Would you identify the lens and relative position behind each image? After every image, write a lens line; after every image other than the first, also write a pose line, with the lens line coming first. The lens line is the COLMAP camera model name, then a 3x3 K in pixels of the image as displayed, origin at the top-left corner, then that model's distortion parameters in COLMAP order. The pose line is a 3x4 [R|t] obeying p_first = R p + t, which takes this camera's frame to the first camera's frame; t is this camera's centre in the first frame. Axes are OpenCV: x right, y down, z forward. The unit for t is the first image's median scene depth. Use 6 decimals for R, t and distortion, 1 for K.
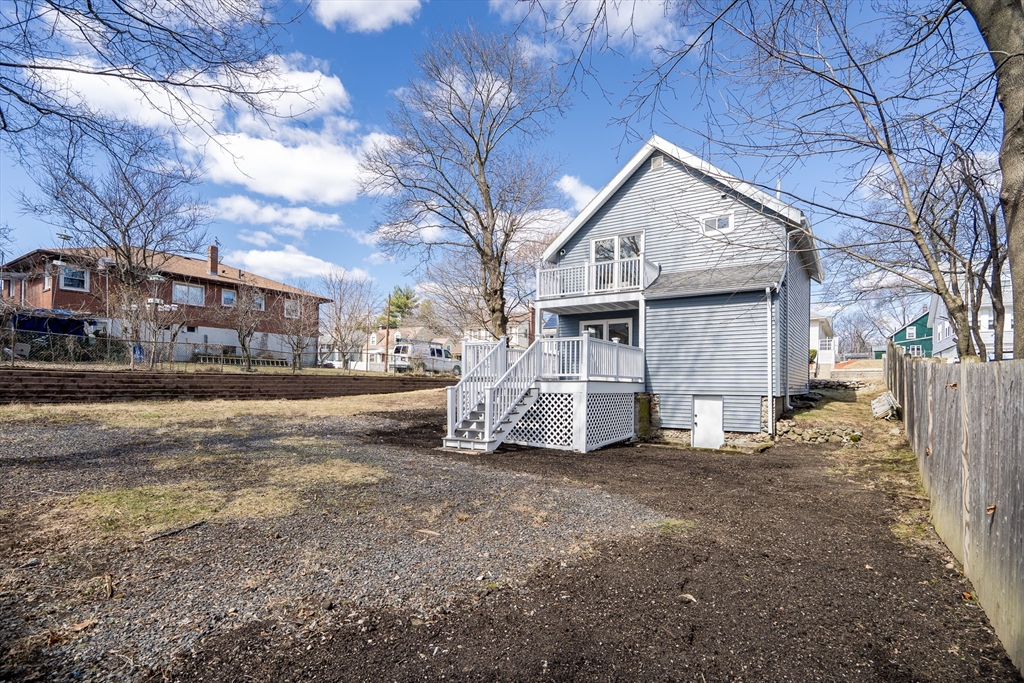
lens RADIAL K [[489.6, 0, 507.9], [0, 489.6, 346.2], [0, 0, 1]] dist [0.000030, 0.000132]
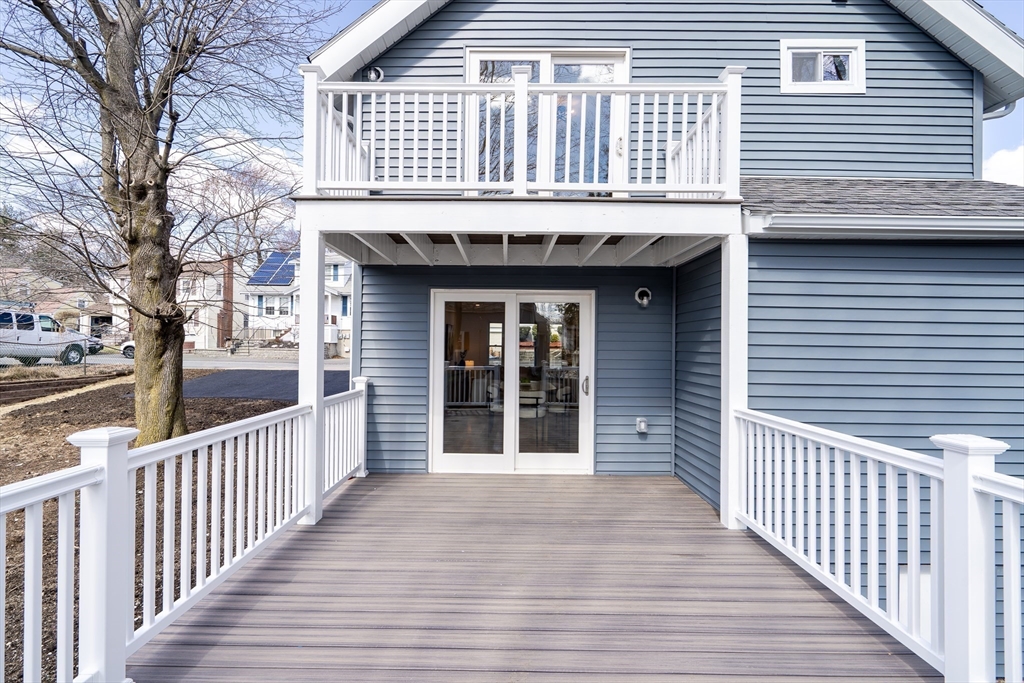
lens RADIAL K [[489.6, 0, 507.9], [0, 489.6, 346.2], [0, 0, 1]] dist [0.000030, 0.000132]
pose [[0.833528, 0.002192, 0.552474, 0.002425], [-0.043096, 0.997203, 0.061064, -0.026413], [-0.550795, -0.074708, 0.831291, 0.522366]]
